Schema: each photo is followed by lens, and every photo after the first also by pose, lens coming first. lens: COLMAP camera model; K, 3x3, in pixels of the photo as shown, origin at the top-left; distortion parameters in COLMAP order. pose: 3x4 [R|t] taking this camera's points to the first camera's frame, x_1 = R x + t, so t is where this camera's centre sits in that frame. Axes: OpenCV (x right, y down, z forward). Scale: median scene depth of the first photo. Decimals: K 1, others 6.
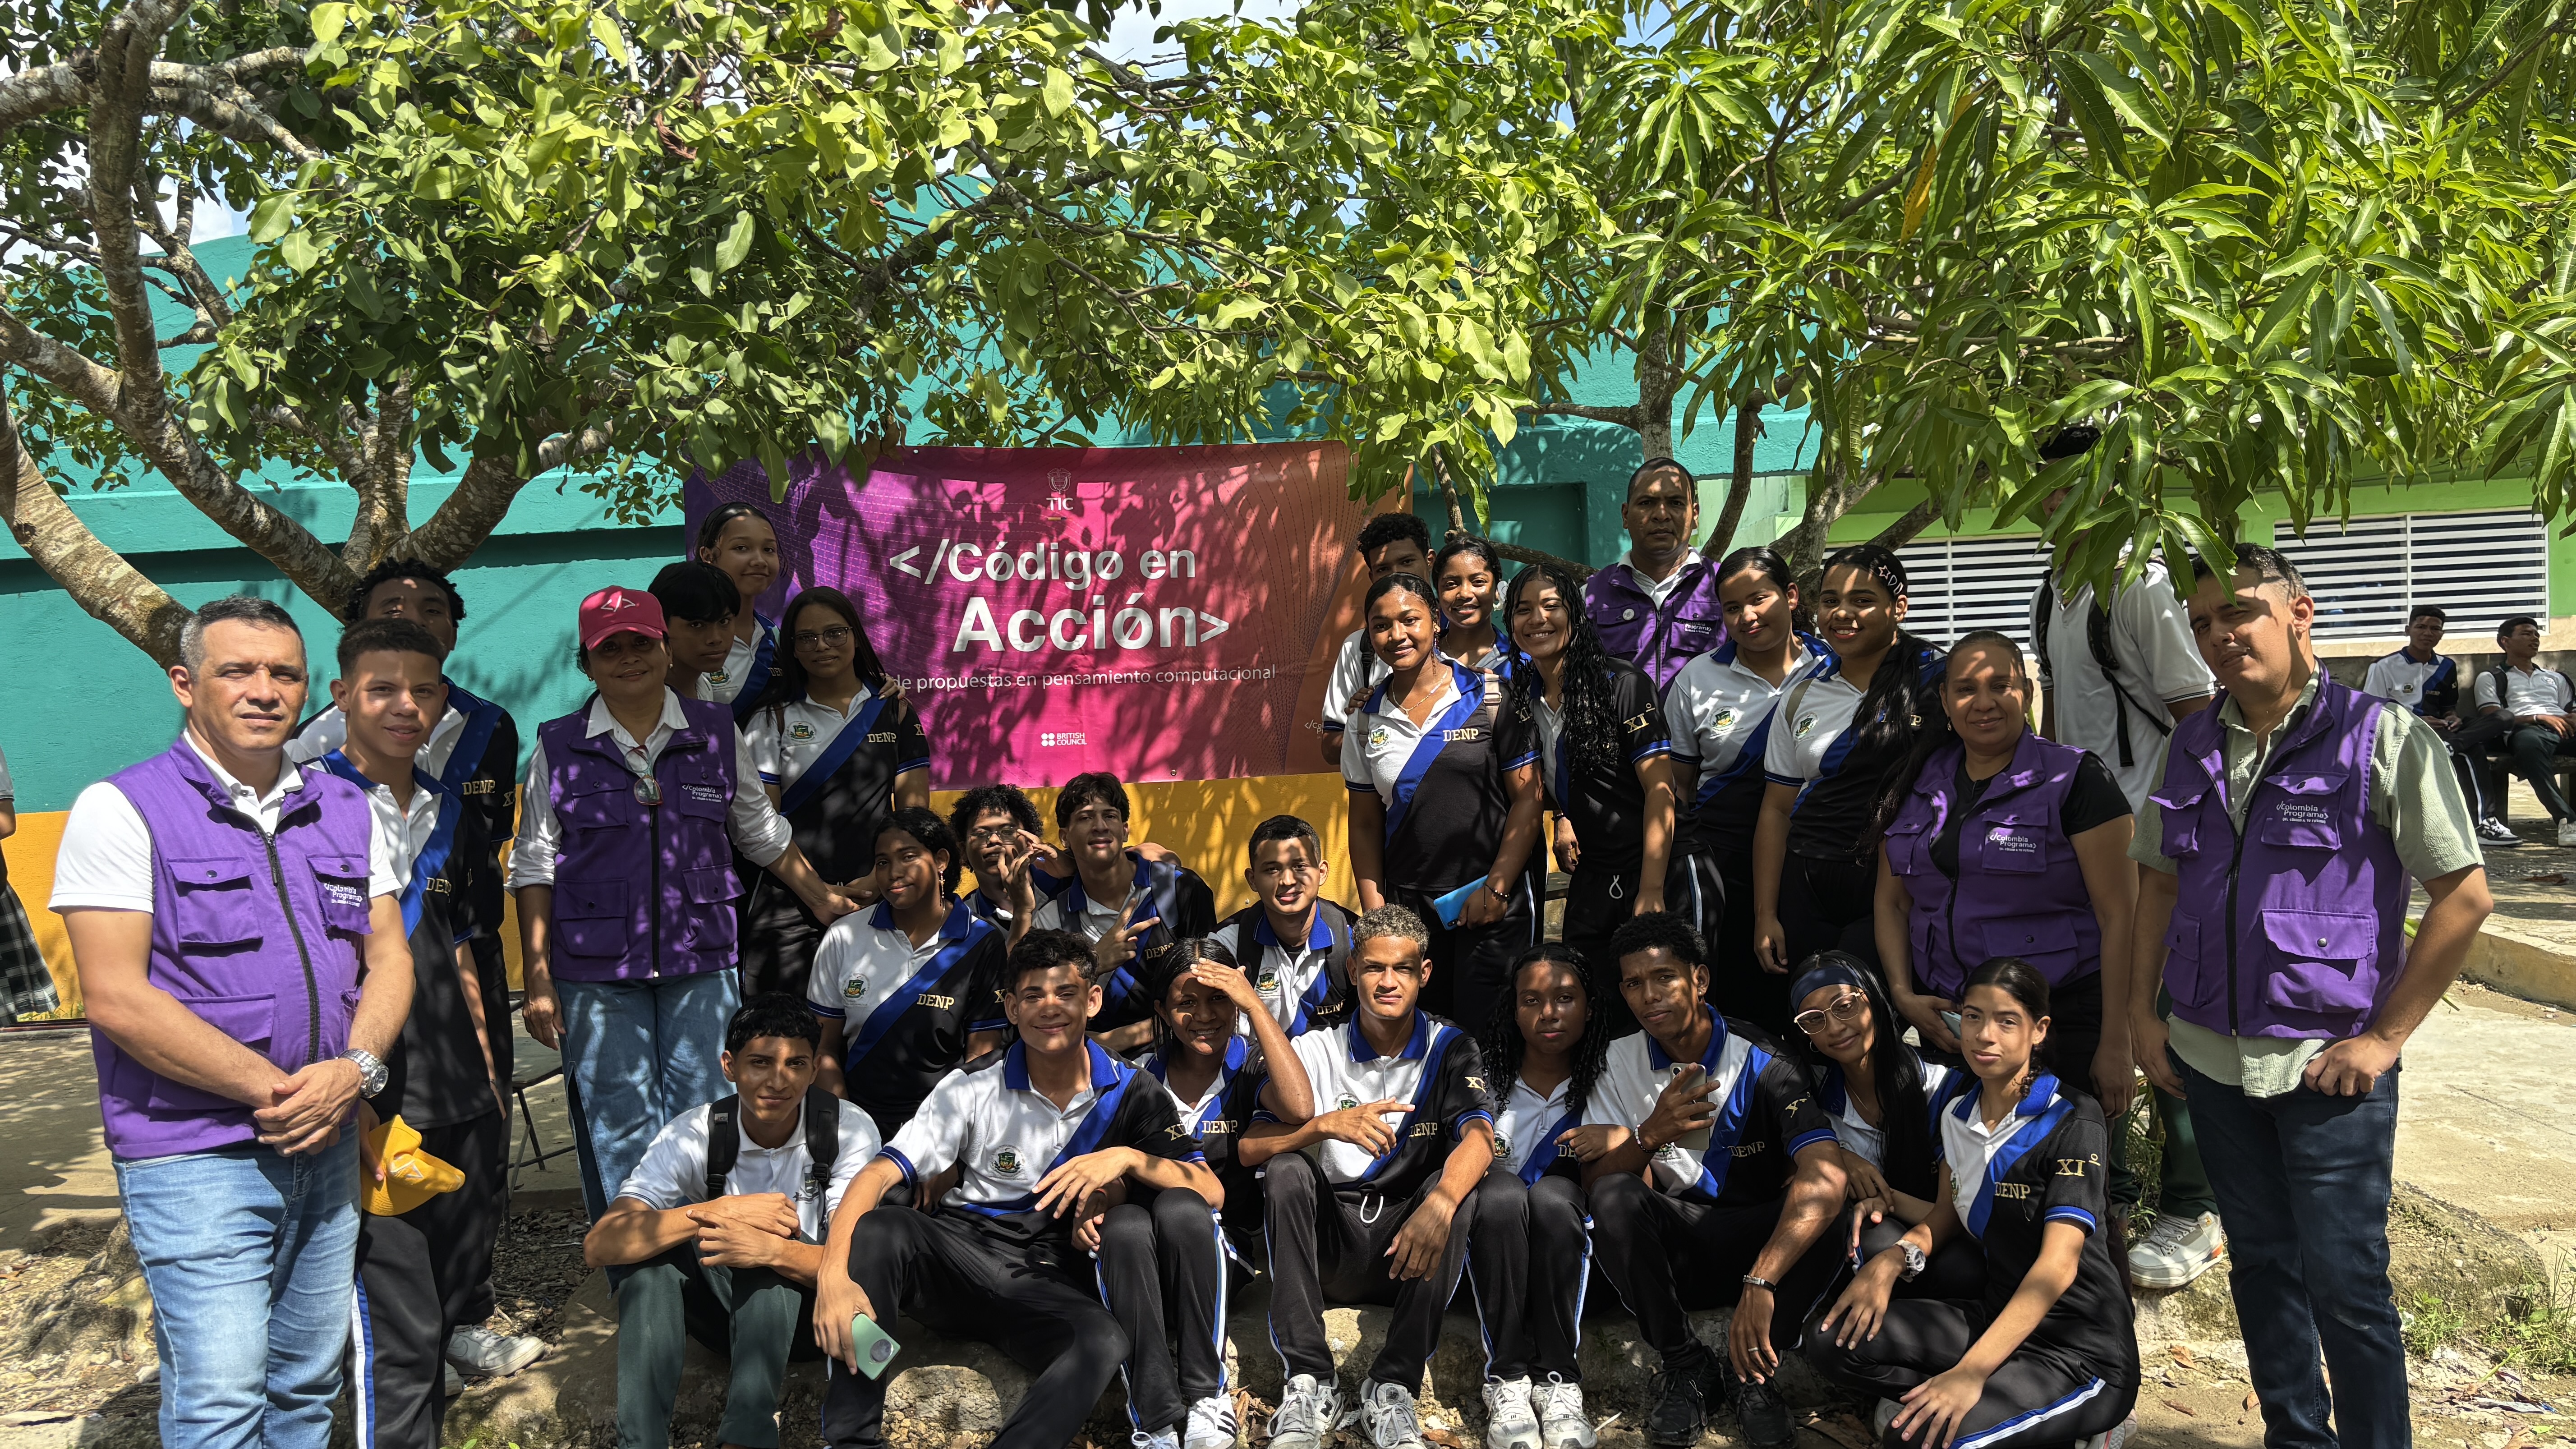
lens RADIAL K [[1961.5, 0, 1287.4], [0, 1961.5, 724.4], [0, 0, 1]] dist [-0.001686, -0.000236]
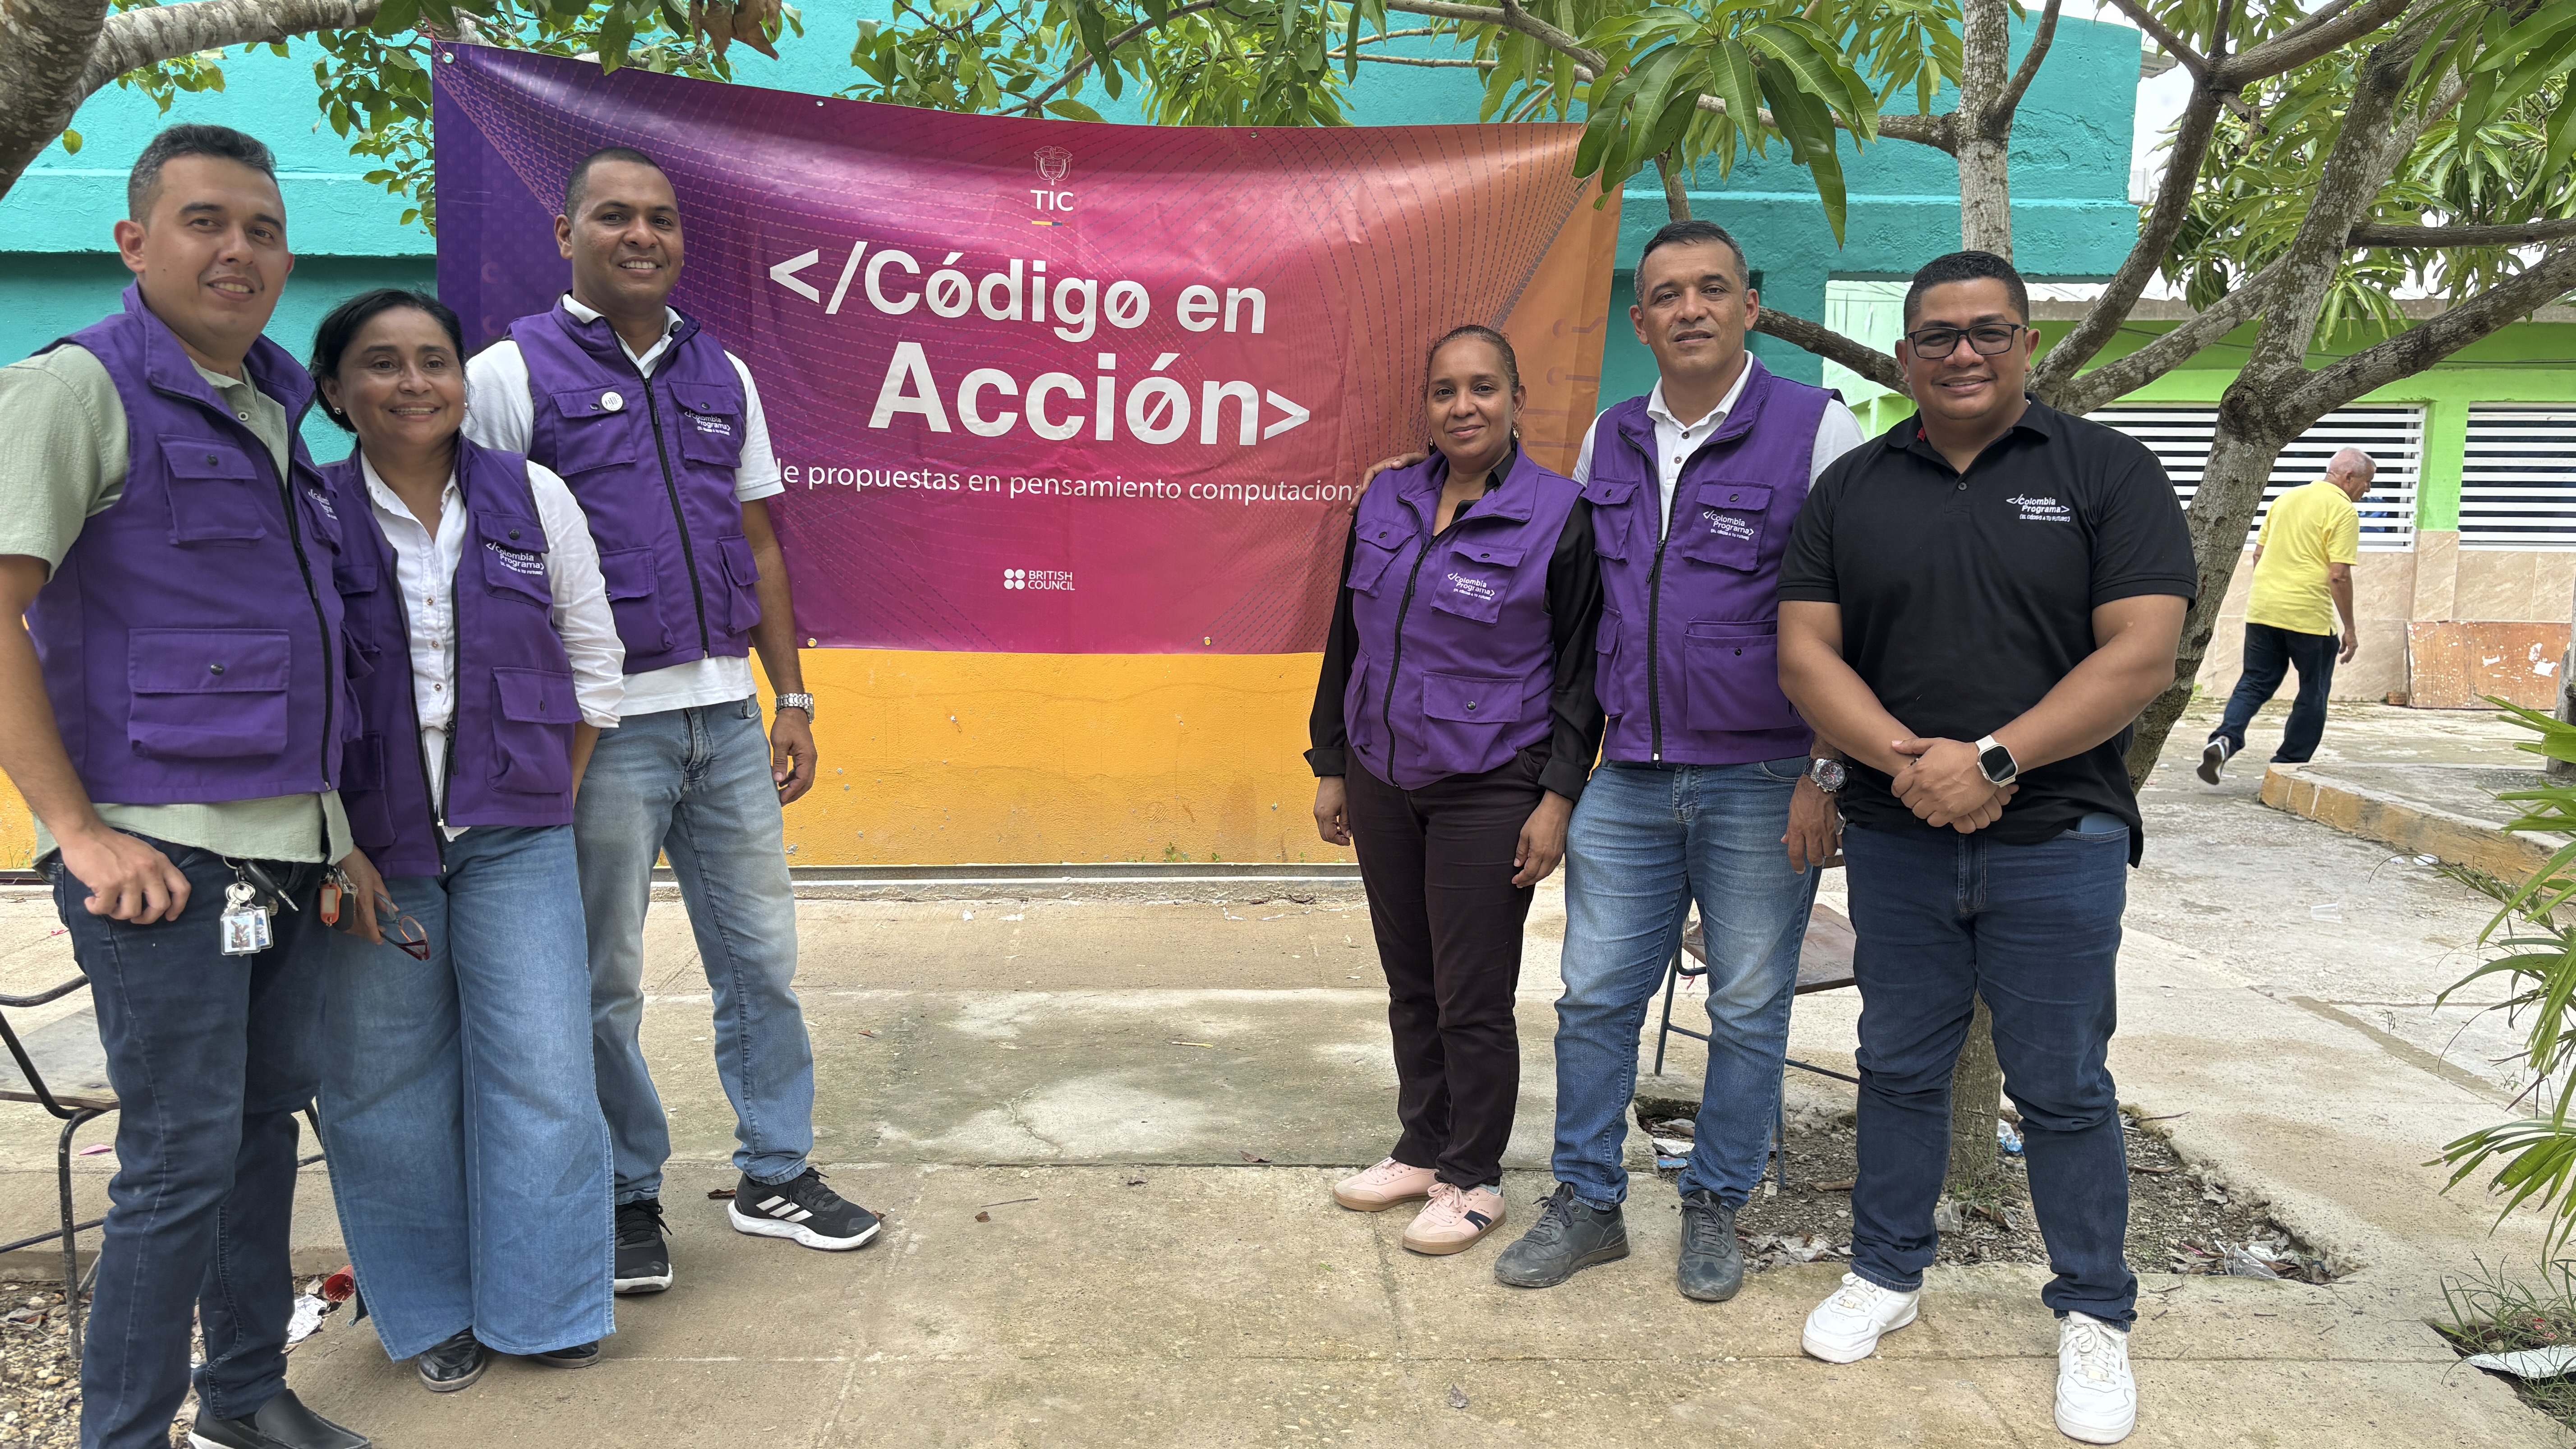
lens RADIAL K [[1961.5, 0, 1287.3], [0, 1961.5, 726.0], [0, 0, 1]] dist [-0.001686, -0.000236]
pose [[0.998285, 0.058305, 0.005179, -0.035301], [-0.058528, 0.995557, 0.073766, 0.002896], [-0.000855, -0.073943, 0.997262, 0.369246]]
